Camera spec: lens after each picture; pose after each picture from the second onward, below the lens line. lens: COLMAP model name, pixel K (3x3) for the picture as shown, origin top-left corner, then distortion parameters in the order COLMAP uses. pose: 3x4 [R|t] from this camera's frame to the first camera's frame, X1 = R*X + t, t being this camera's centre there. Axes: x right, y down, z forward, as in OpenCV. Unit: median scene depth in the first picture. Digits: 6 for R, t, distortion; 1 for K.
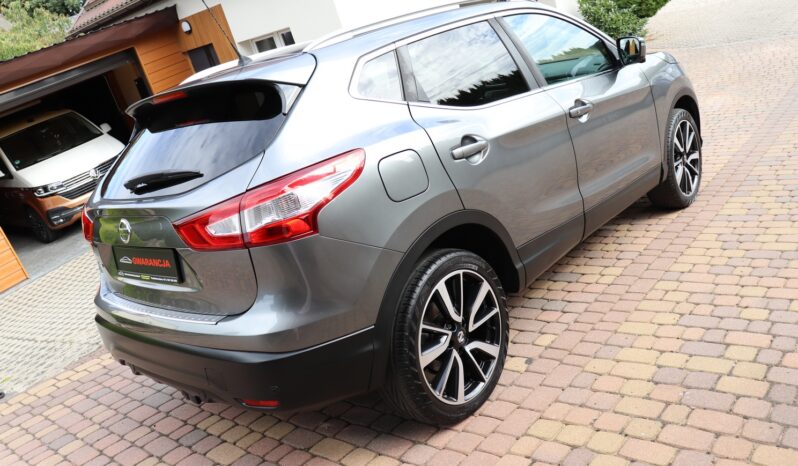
lens RADIAL K [[653.3, 0, 400.9], [0, 653.3, 225.5], [0, 0, 1]] dist [-0.169744, 0.128184]
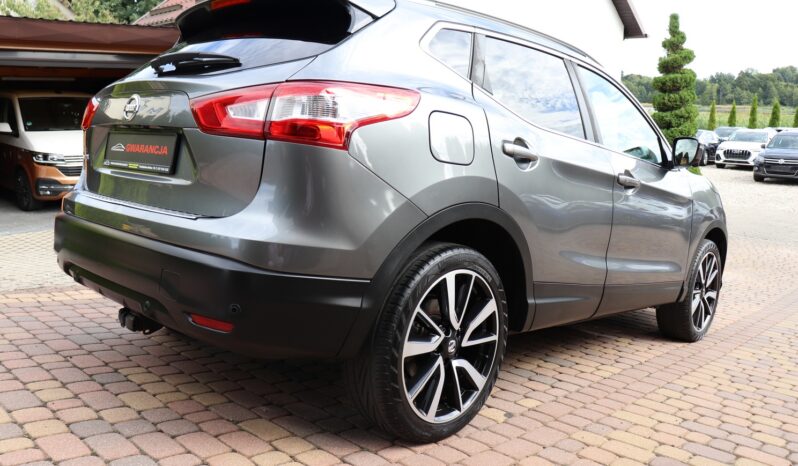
lens RADIAL K [[653.3, 0, 394.1], [0, 653.3, 228.5], [0, 0, 1]] dist [-0.169744, 0.128184]
pose [[0.949745, 0.312840, -0.010732, -0.020215], [-0.309744, 0.934288, -0.176537, 0.200534], [-0.045201, 0.170990, 0.984235, 0.126602]]
